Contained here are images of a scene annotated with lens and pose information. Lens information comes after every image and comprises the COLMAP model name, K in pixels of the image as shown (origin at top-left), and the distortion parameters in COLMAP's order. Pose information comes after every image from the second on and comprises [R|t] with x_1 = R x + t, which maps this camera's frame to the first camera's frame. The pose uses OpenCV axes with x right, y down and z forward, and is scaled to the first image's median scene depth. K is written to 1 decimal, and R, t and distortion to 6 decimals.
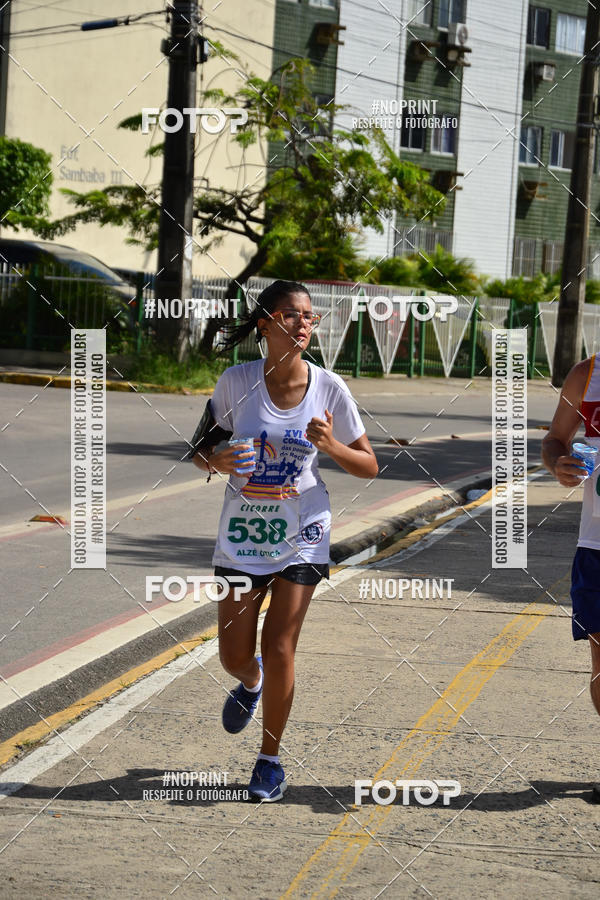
lens RADIAL K [[3275.1, 0, 331.6], [0, 3275.1, 450.8], [0, 0, 1]] dist [0.103363, 1.273362]
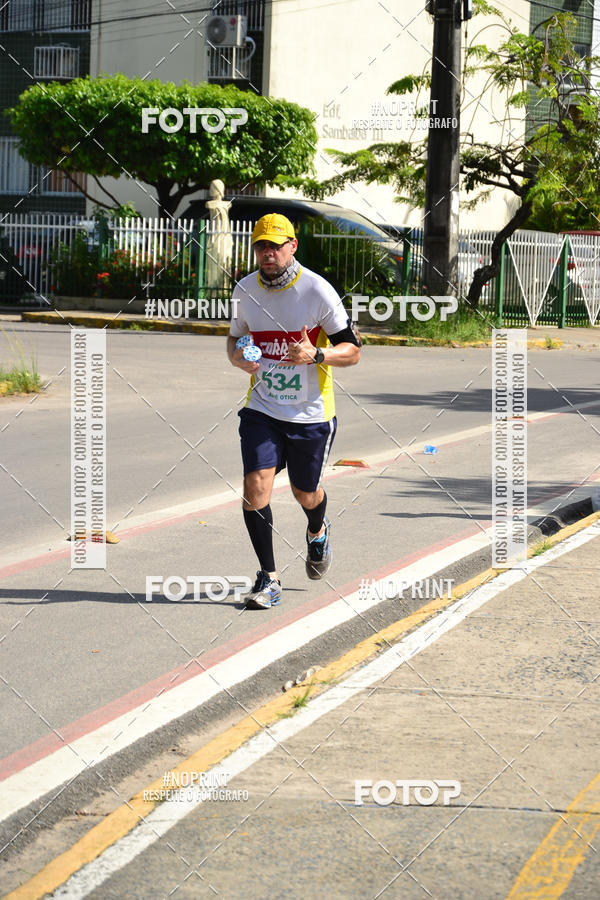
lens RADIAL K [[4058.6, 0, 254.2], [0, 4058.6, 483.7], [0, 0, 1]] dist [0.308489, 3.193318]
pose [[0.997912, -0.016821, -0.062365, -0.028348], [0.017628, 0.999767, 0.012421, 0.008371], [0.062141, -0.013495, 0.997976, -0.264399]]
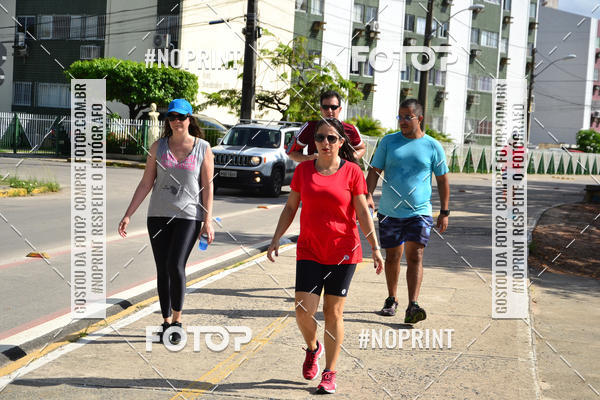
lens RADIAL K [[1513.4, 0, 350.2], [0, 1513.4, 201.3], [0, 0, 1]] dist [0.032413, 0.340013]
pose [[0.999441, 0.002633, -0.033327, 0.062933], [-0.003017, 0.999930, -0.011482, 0.012814], [0.033294, 0.011576, 0.999379, -0.094199]]
